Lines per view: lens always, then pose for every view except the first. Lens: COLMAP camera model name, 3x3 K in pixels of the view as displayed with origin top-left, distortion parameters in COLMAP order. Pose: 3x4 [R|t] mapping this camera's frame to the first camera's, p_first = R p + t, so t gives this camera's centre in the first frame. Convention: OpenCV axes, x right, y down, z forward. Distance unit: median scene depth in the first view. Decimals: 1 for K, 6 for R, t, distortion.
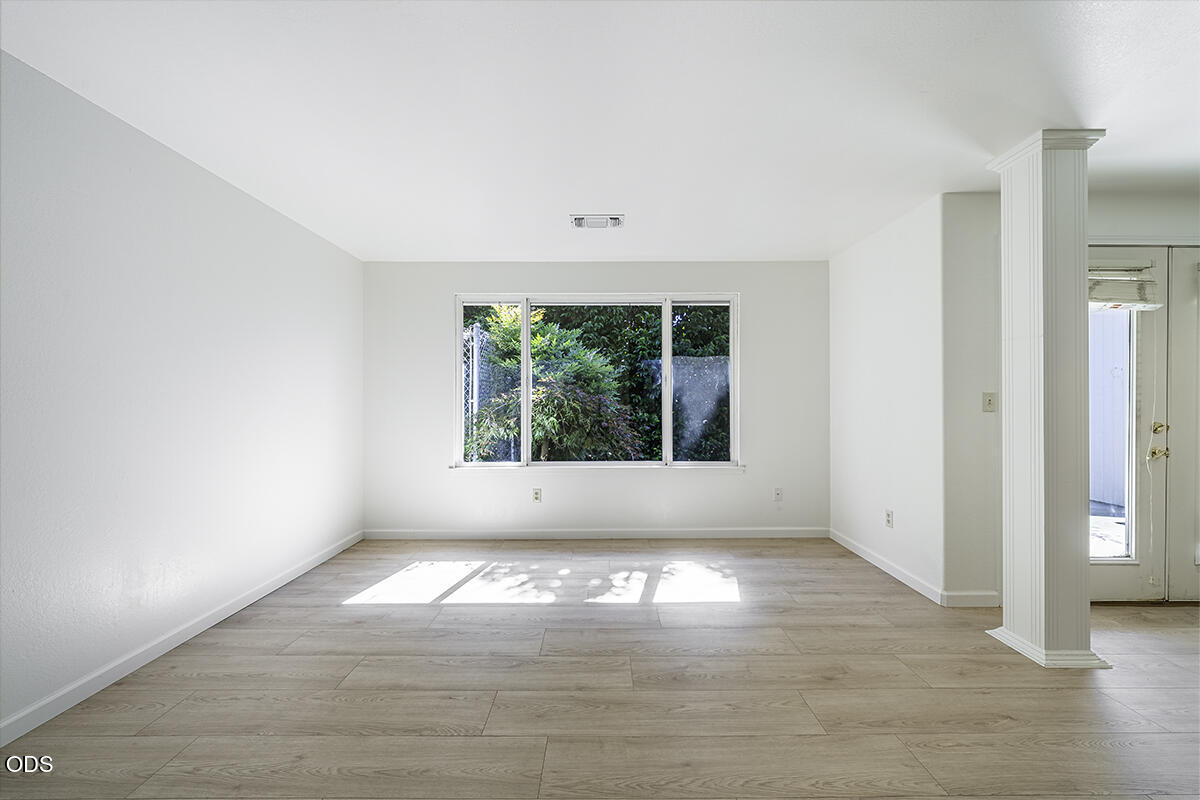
lens RADIAL K [[434.8, 0, 595.7], [0, 434.8, 402.9], [0, 0, 1]] dist [-0.019587, -0.000114]
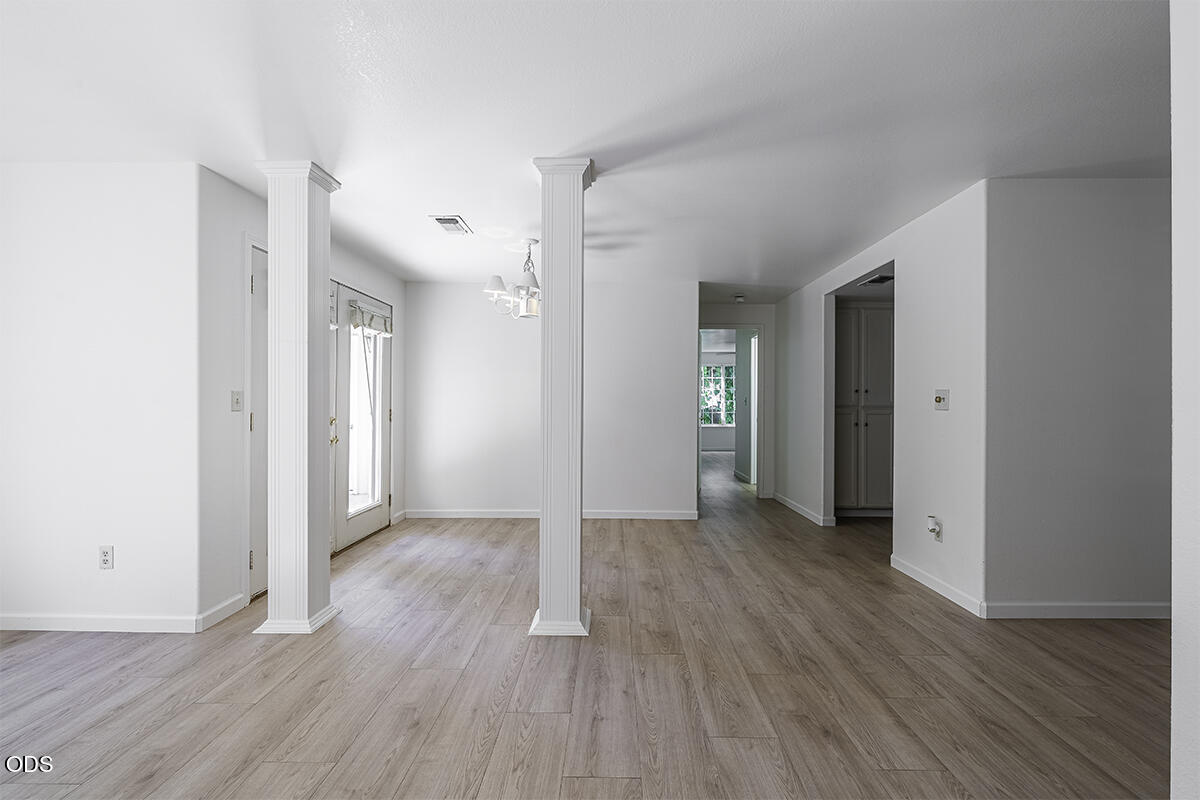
lens RADIAL K [[521.5, 0, 604.2], [0, 521.5, 404.7], [0, 0, 1]] dist [-0.003405, -0.000502]
pose [[-0.003944, -0.012452, 0.999915, -0.299891], [0.006260, 0.999903, 0.012477, -0.003546], [-0.999973, 0.006309, -0.003865, 0.187565]]
